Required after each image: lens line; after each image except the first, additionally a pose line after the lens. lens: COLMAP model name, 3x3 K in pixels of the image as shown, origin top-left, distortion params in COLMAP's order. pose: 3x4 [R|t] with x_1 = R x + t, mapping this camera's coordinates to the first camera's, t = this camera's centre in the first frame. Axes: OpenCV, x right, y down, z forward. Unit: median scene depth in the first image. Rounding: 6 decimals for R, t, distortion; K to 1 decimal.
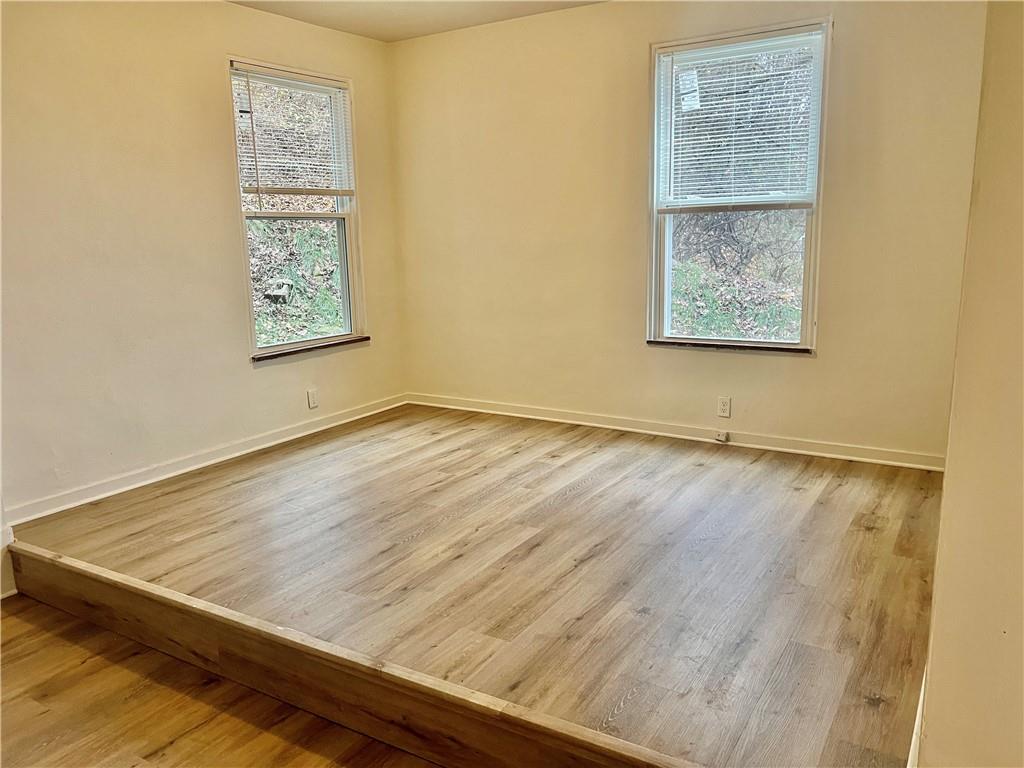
lens RADIAL K [[782.1, 0, 524.4], [0, 782.1, 373.8], [0, 0, 1]] dist [0.056934, -0.071317]
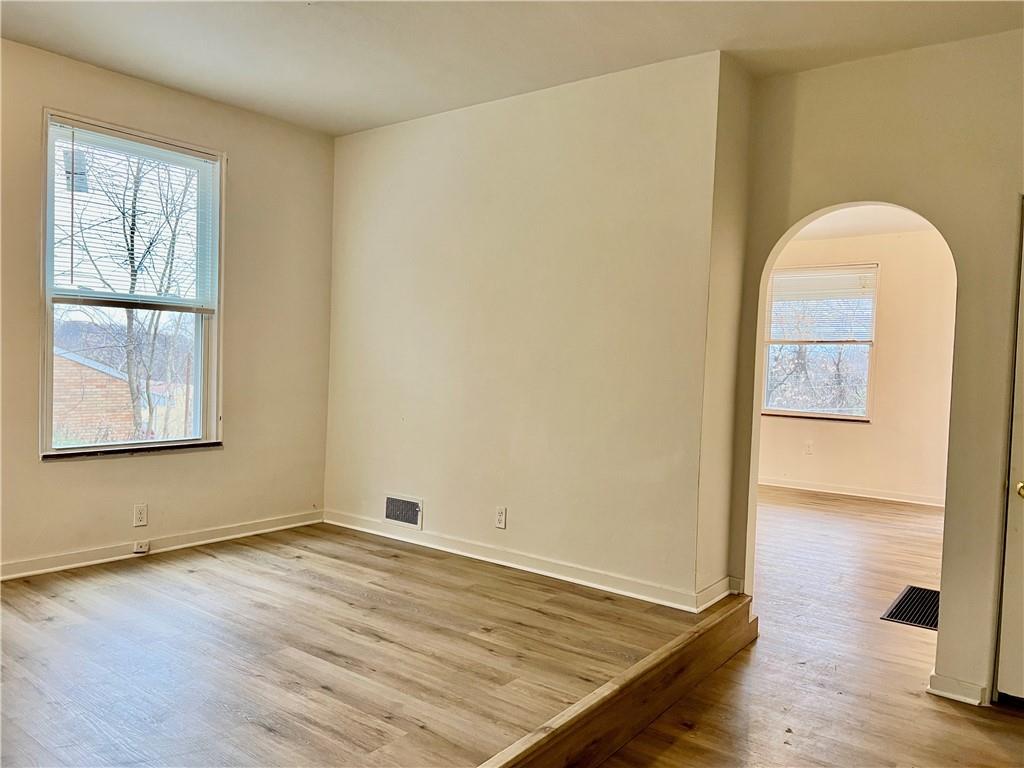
lens RADIAL K [[782.1, 0, 524.4], [0, 782.1, 373.8], [0, 0, 1]] dist [0.056934, -0.071317]
pose [[0.079822, 0.001203, 0.996808, -0.873643], [0.140243, 0.990039, -0.012426, -0.065679], [-0.986894, 0.140787, 0.078859, 0.619129]]
